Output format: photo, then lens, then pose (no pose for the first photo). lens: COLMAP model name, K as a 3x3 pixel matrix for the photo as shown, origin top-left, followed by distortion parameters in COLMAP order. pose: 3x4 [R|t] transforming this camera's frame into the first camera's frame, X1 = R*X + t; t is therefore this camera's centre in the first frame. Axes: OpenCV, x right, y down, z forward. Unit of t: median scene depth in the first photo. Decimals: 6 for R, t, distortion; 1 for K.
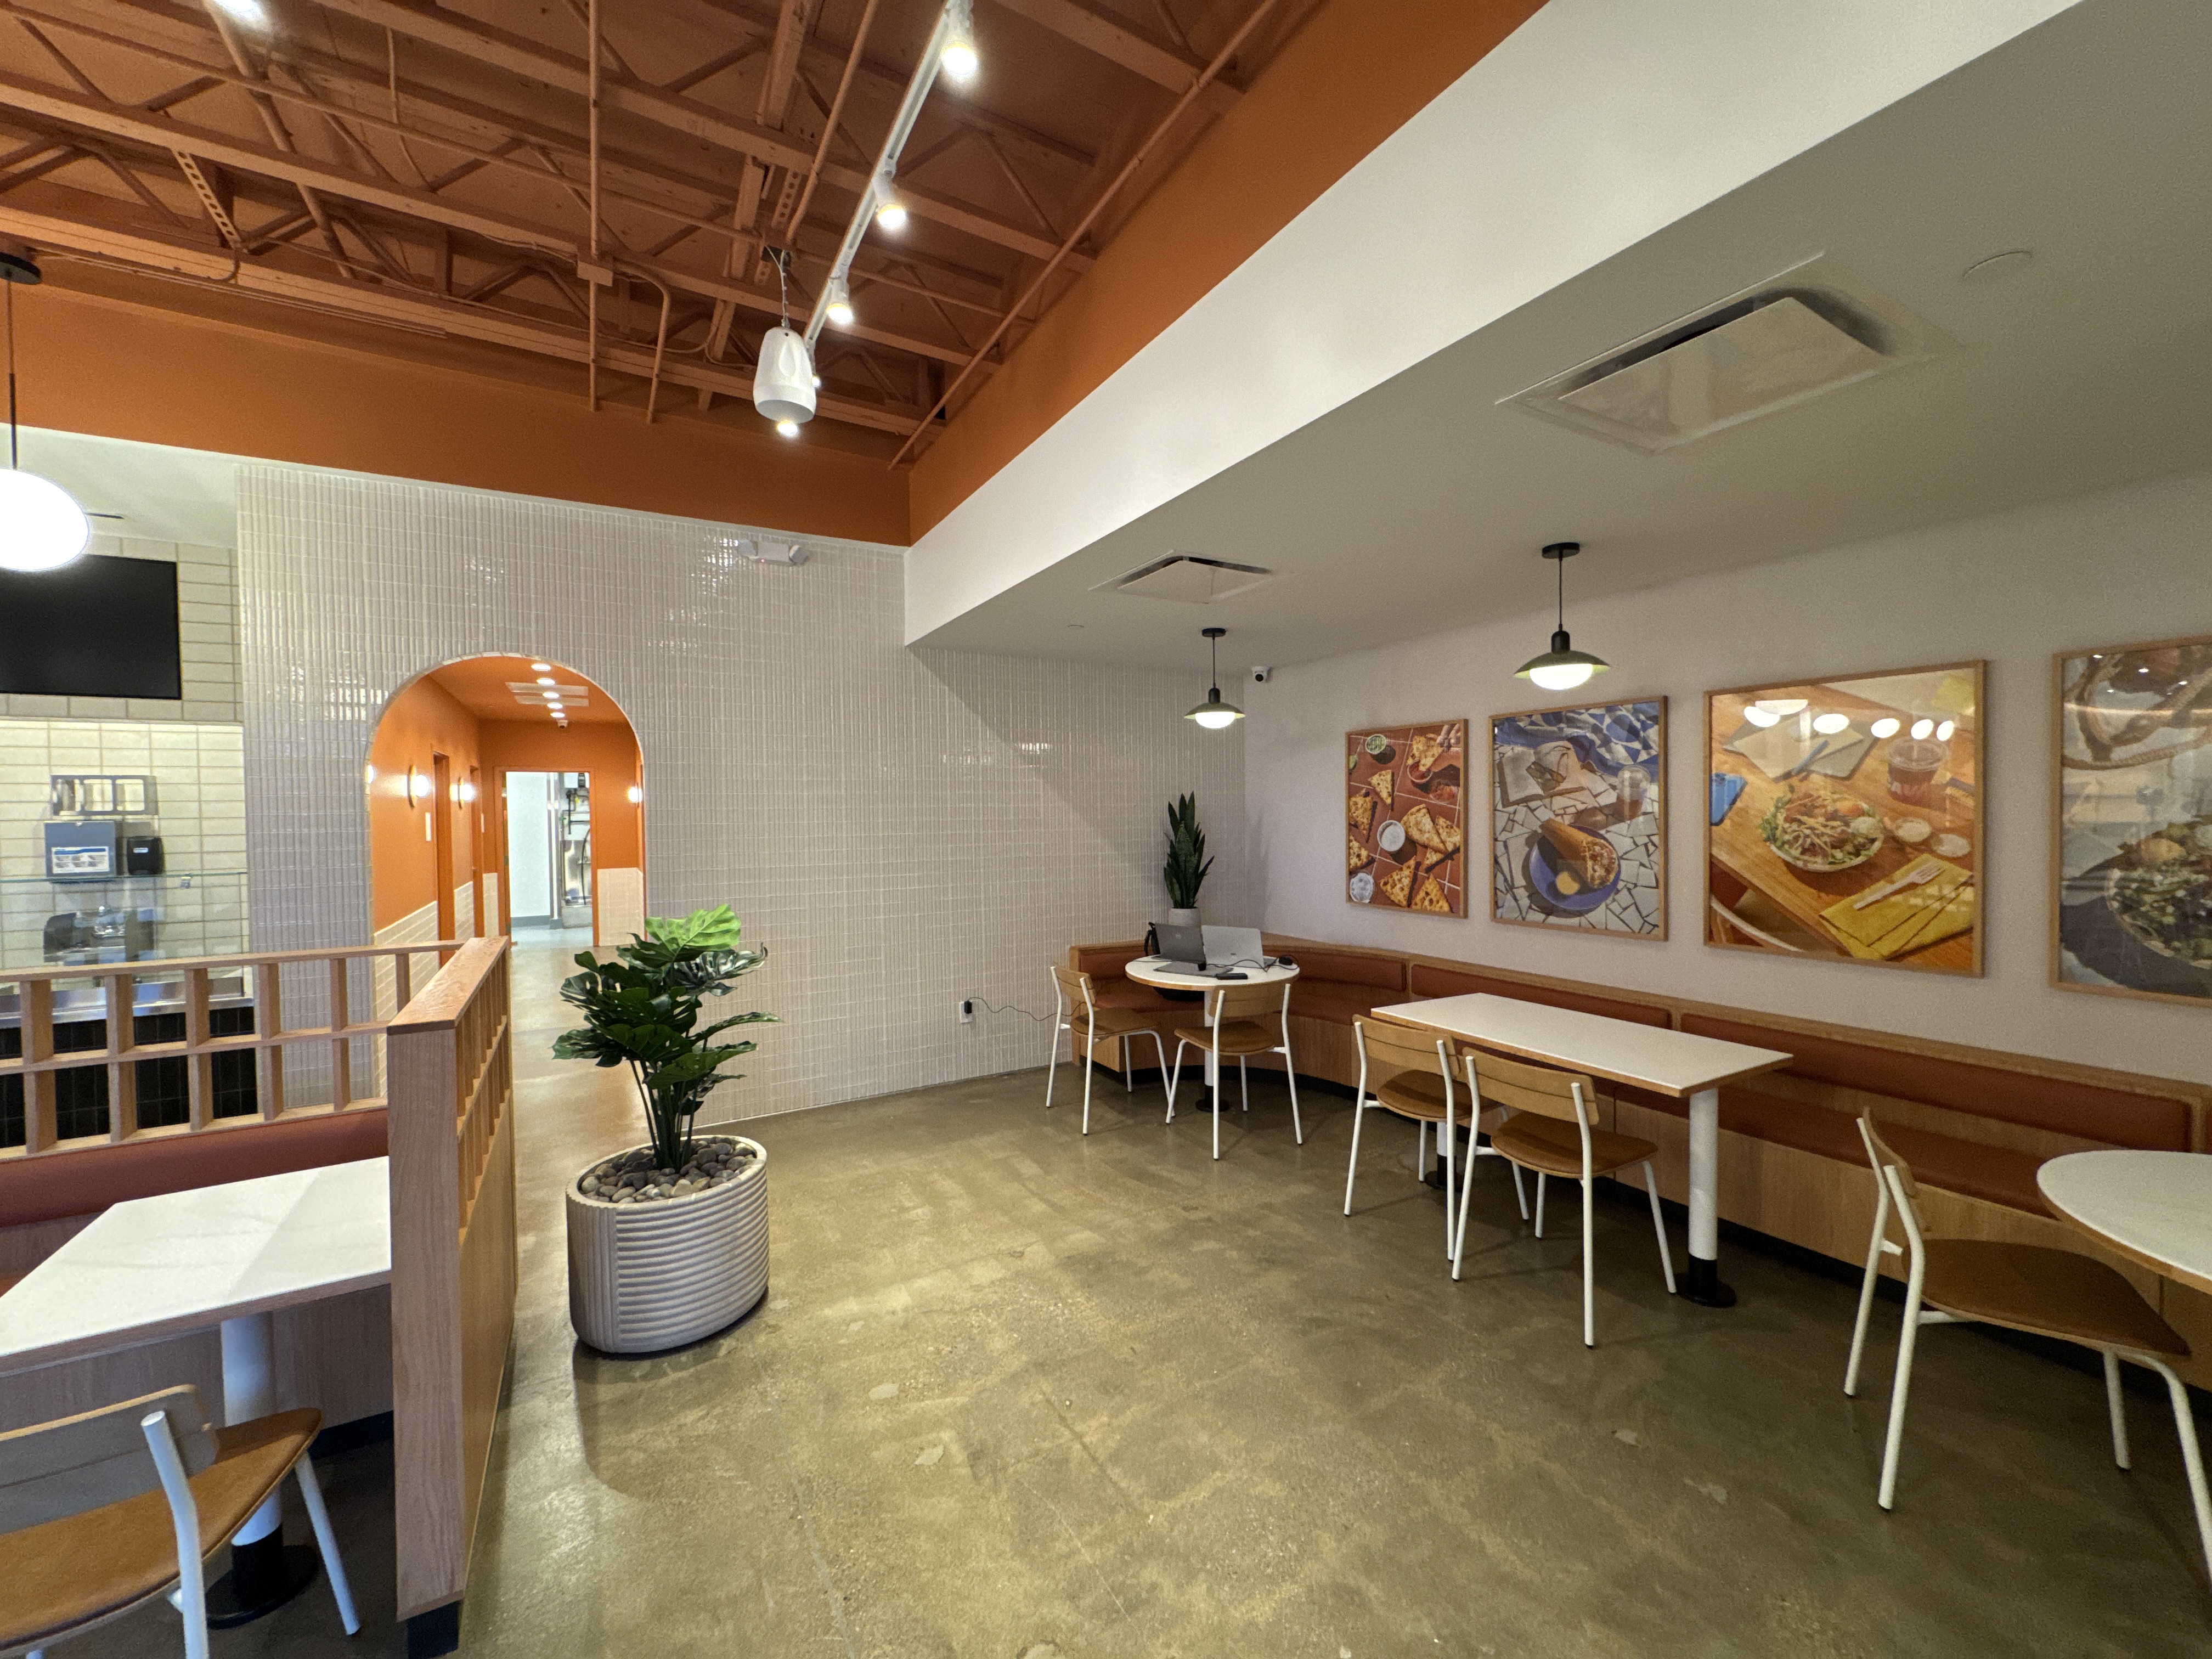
lens RADIAL K [[881.2, 0, 1112.0], [0, 881.2, 827.5], [0, 0, 1]] dist [-0.000504, -0.000131]
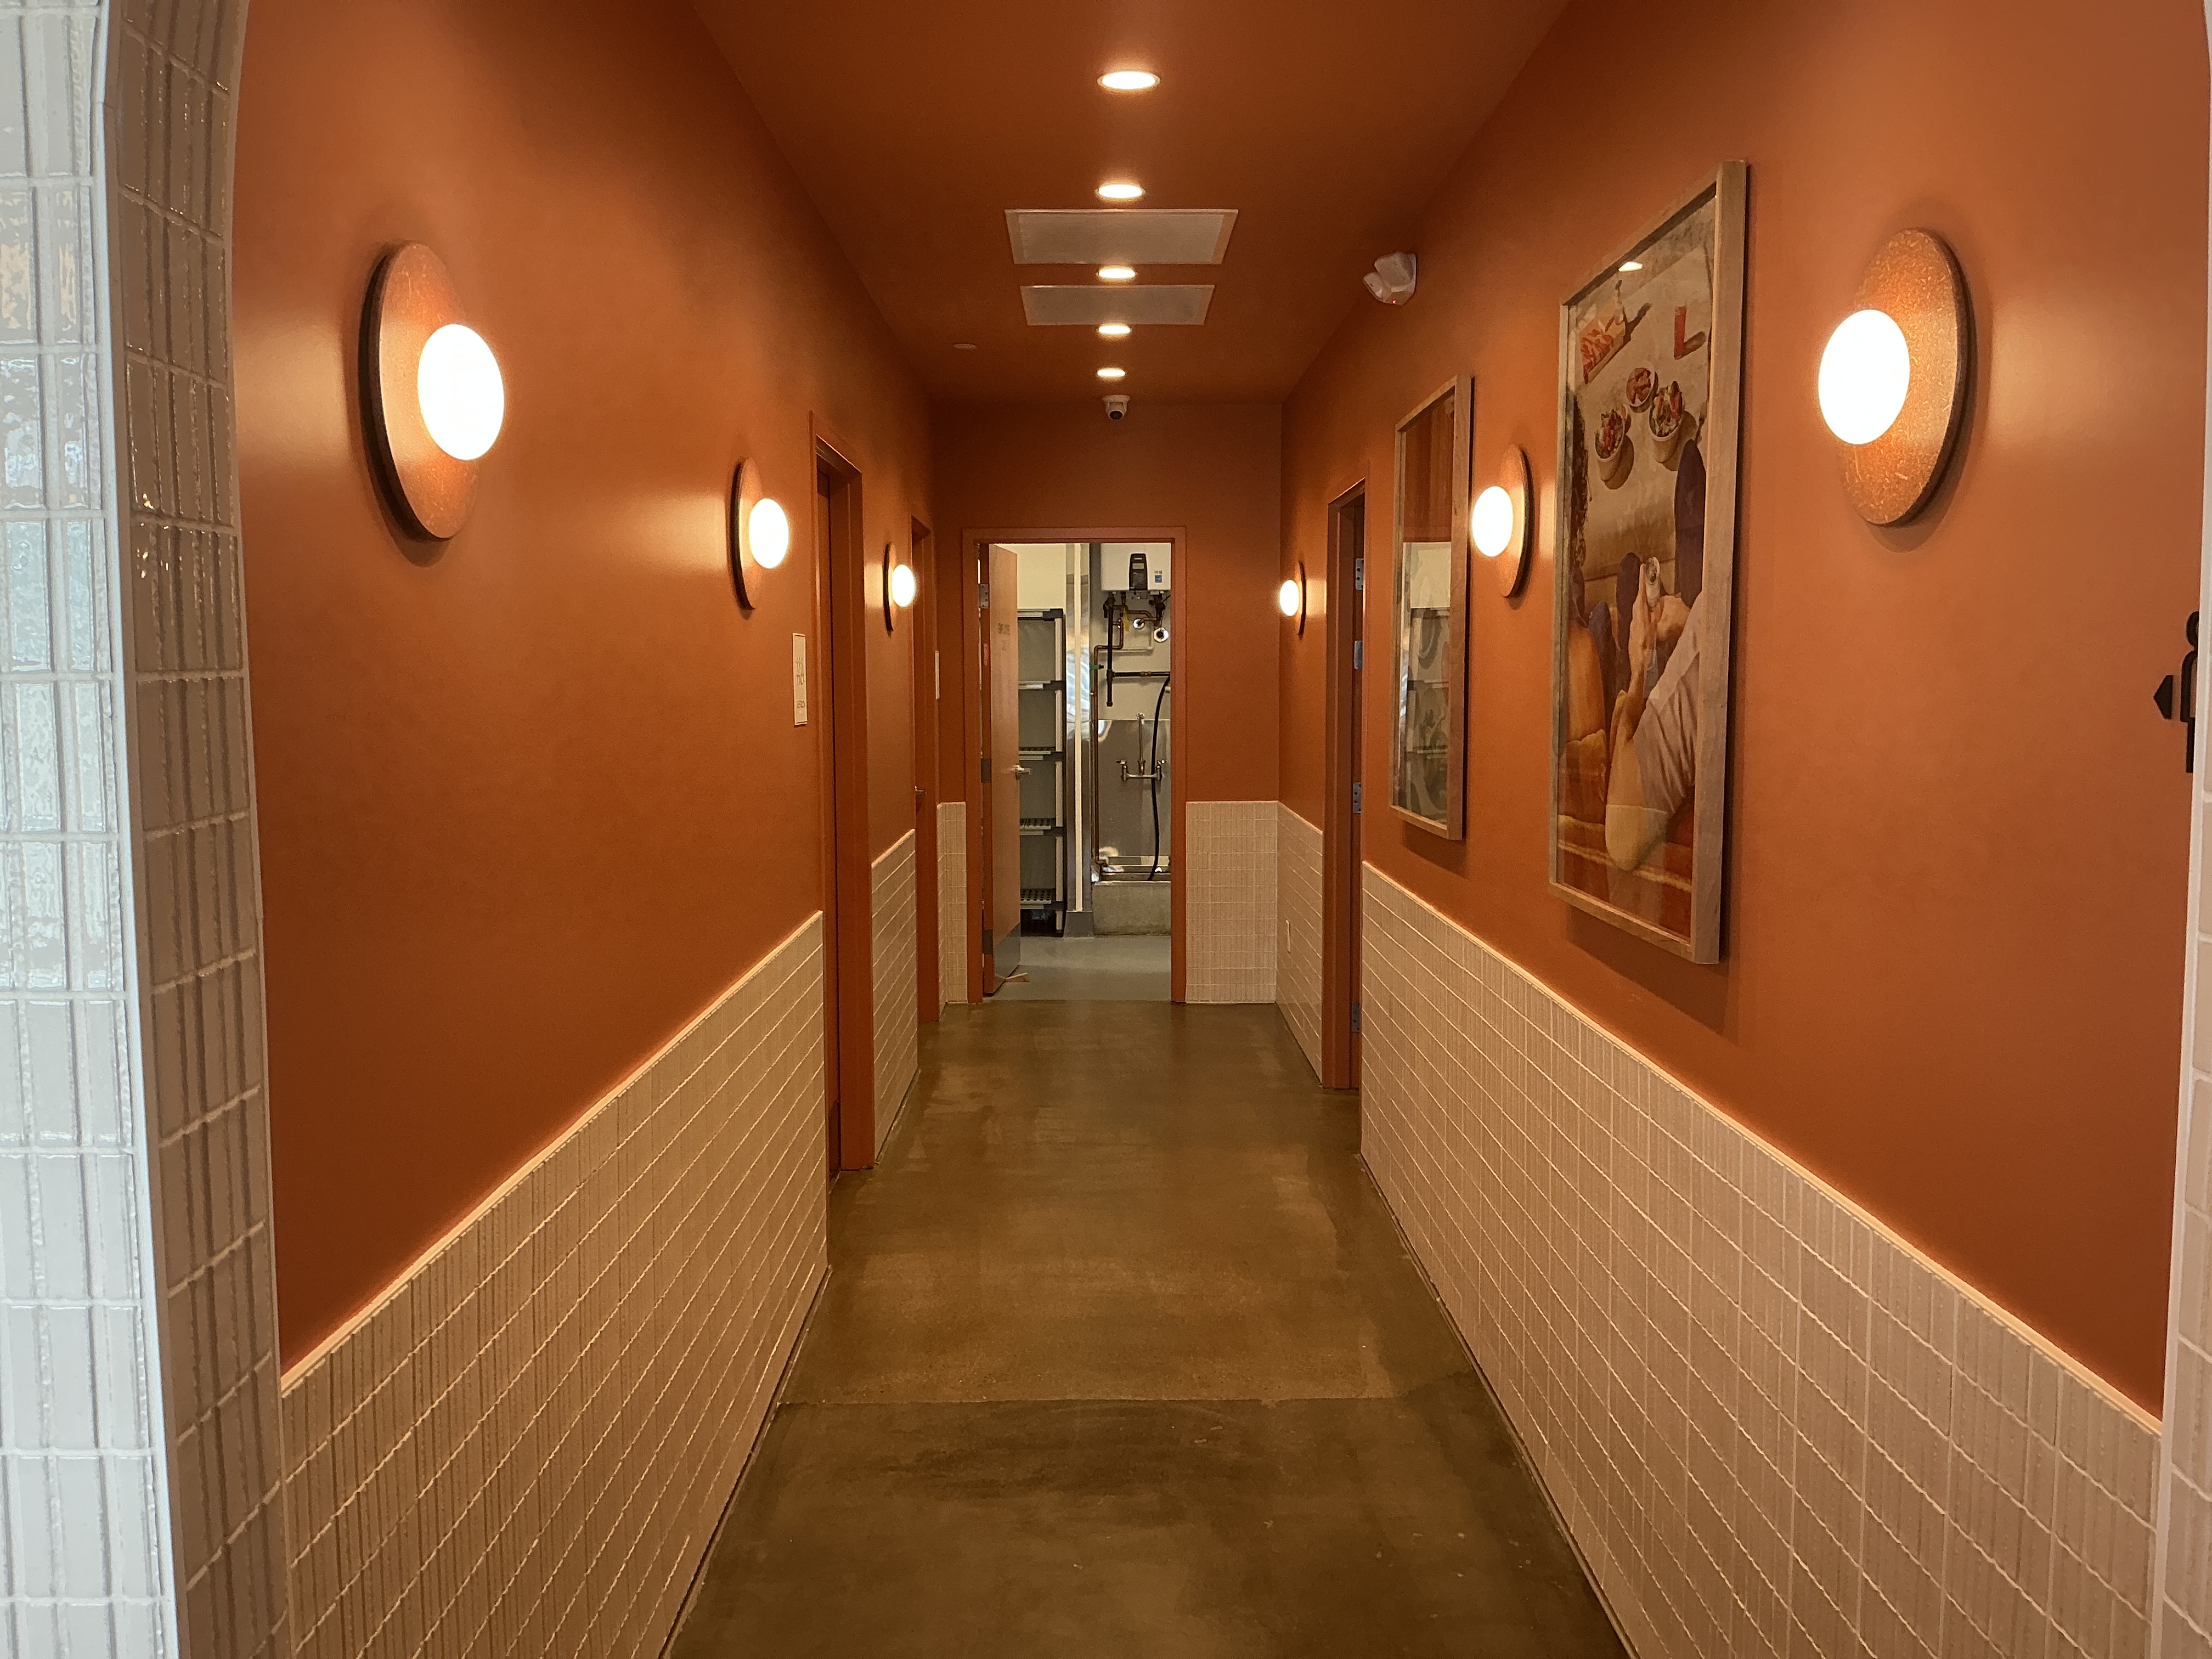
lens RADIAL K [[1806.7, 0, 1106.1], [0, 1806.7, 830.0], [0, 0, 1]] dist [0.000070, -0.000097]
pose [[0.866026, 0.054715, -0.496996, -0.261813], [-0.016479, 0.996578, 0.081000, -0.001328], [0.499728, -0.061959, 0.863964, 0.360889]]
